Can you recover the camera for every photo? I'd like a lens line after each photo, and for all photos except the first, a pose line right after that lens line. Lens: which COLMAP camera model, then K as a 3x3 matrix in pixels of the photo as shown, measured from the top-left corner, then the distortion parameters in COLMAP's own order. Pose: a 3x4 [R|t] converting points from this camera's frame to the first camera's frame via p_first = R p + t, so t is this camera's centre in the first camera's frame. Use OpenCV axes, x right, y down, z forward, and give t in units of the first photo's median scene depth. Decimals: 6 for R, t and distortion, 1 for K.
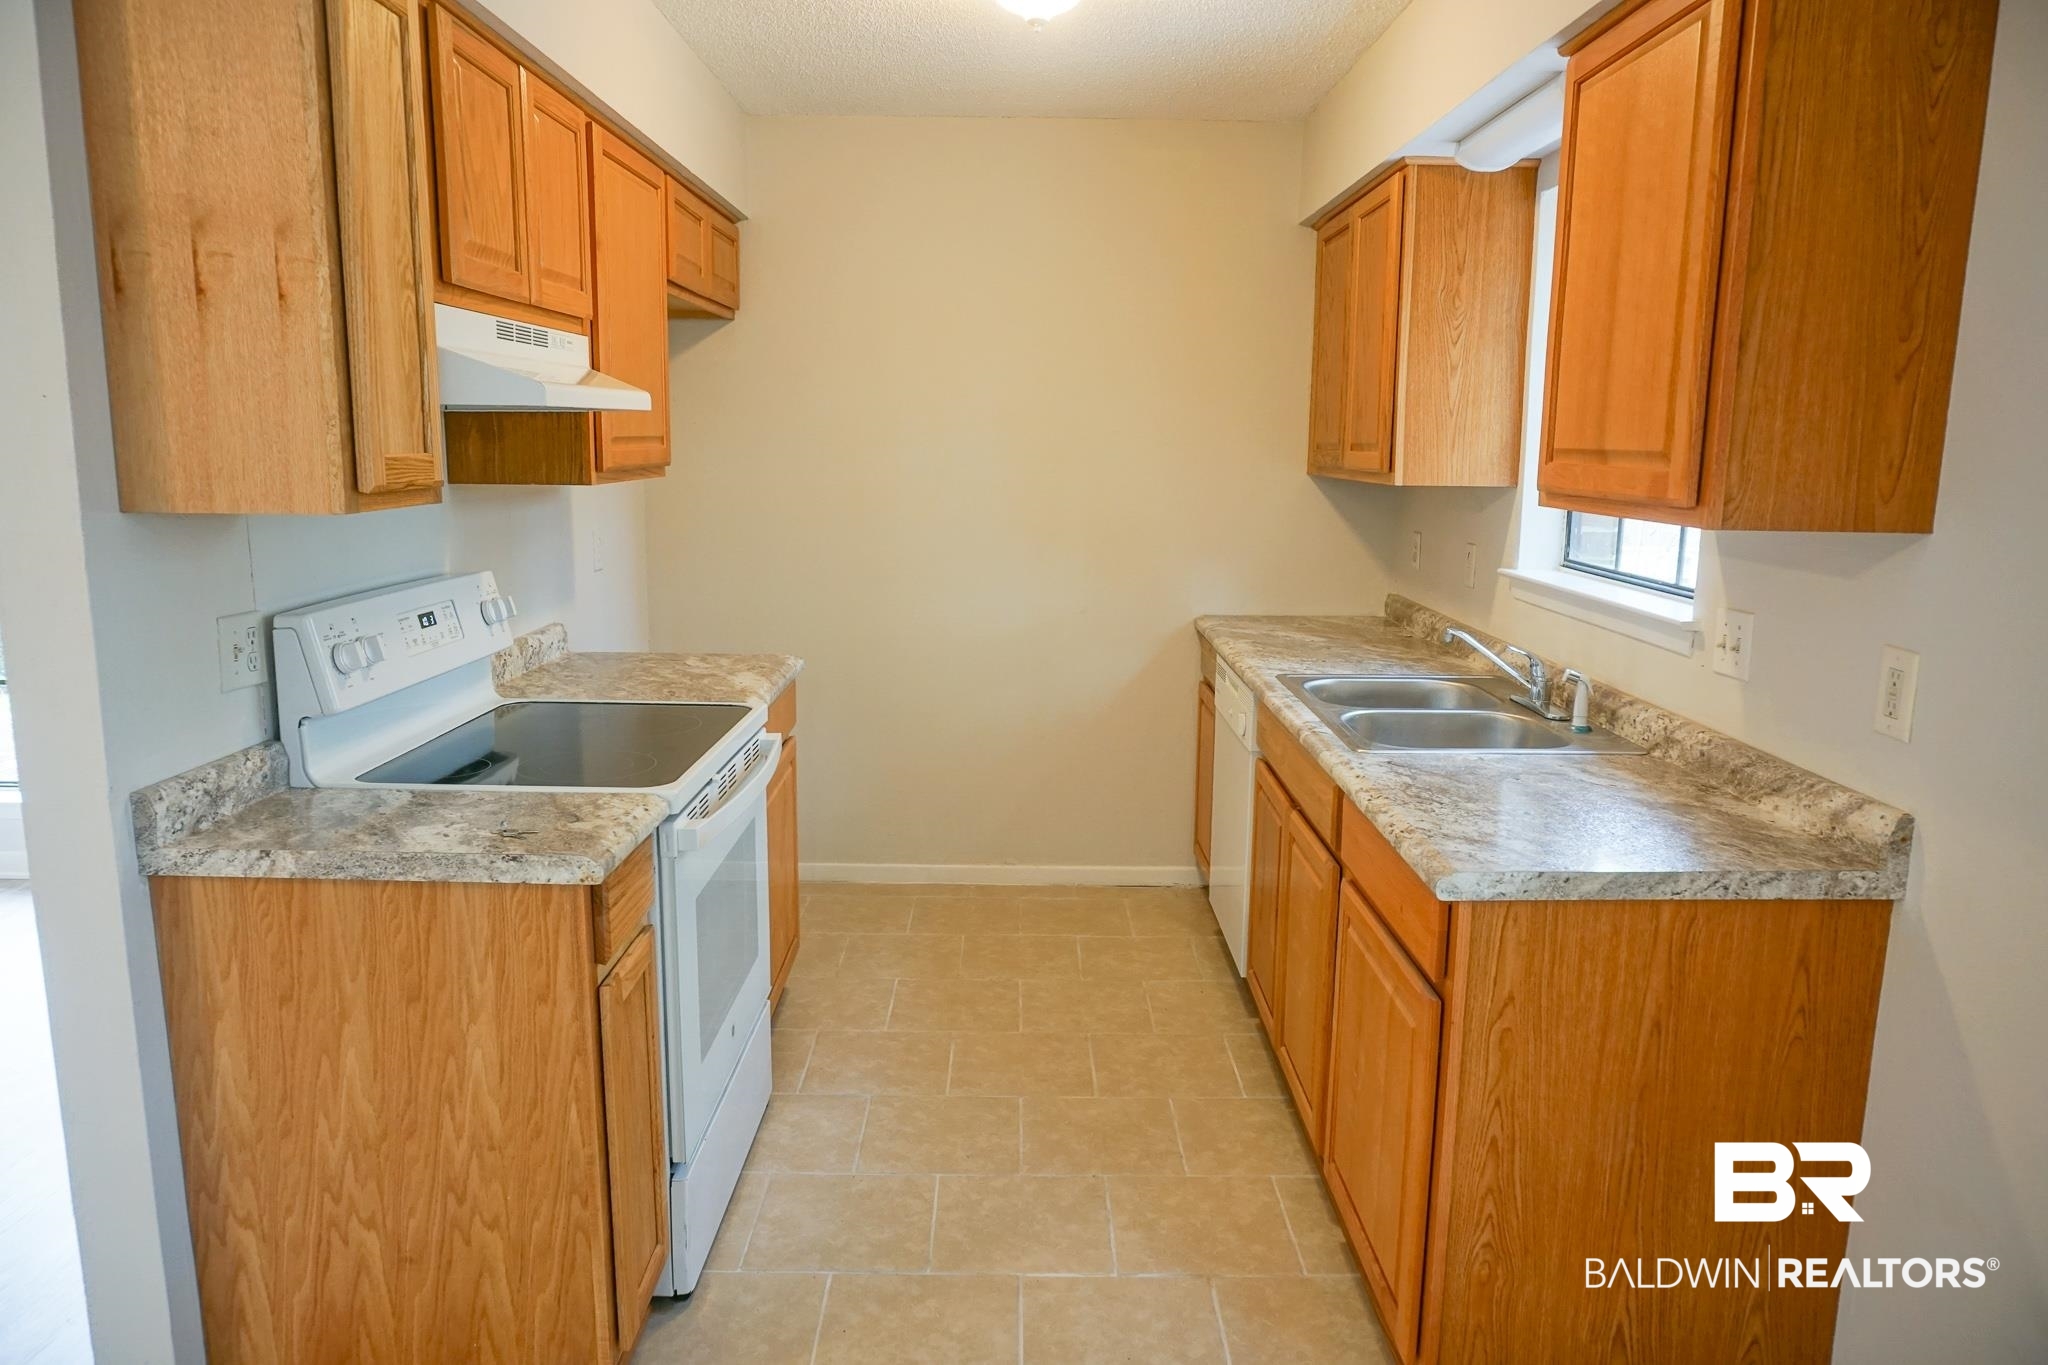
lens RADIAL K [[1353.9, 0, 1026.0], [0, 1353.9, 669.8], [0, 0, 1]] dist [-0.051575, 0.038133]
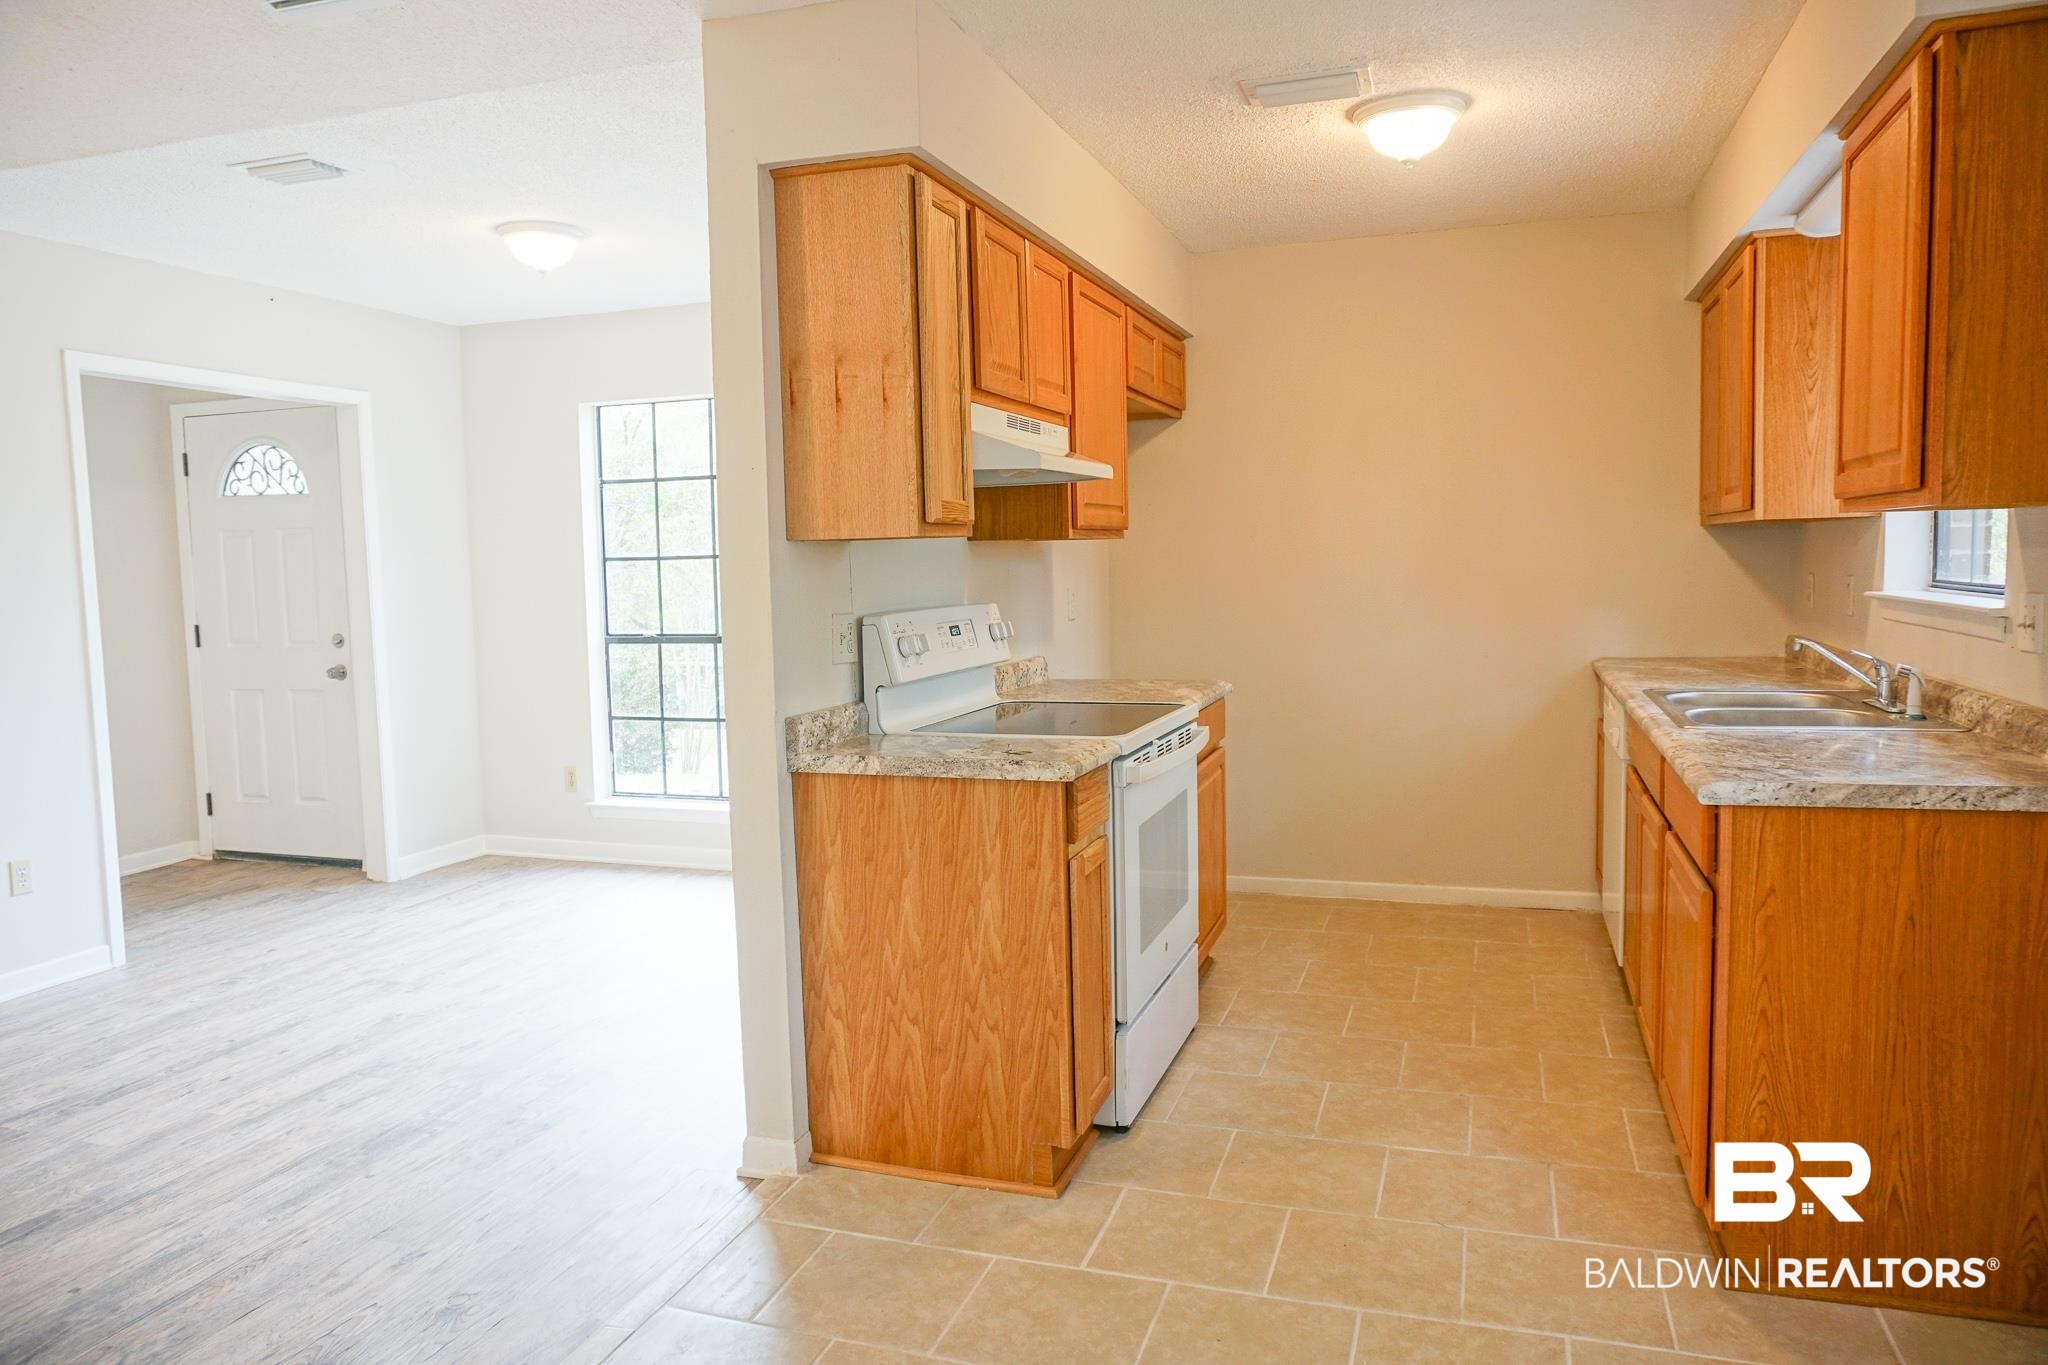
lens RADIAL K [[1353.9, 0, 1026.0], [0, 1353.9, 669.8], [0, 0, 1]] dist [-0.051575, 0.038133]
pose [[0.943836, -0.006845, -0.330343, 0.110315], [-0.021144, 0.996485, -0.081058, 0.143649], [0.329737, 0.083490, 0.940374, -0.368237]]
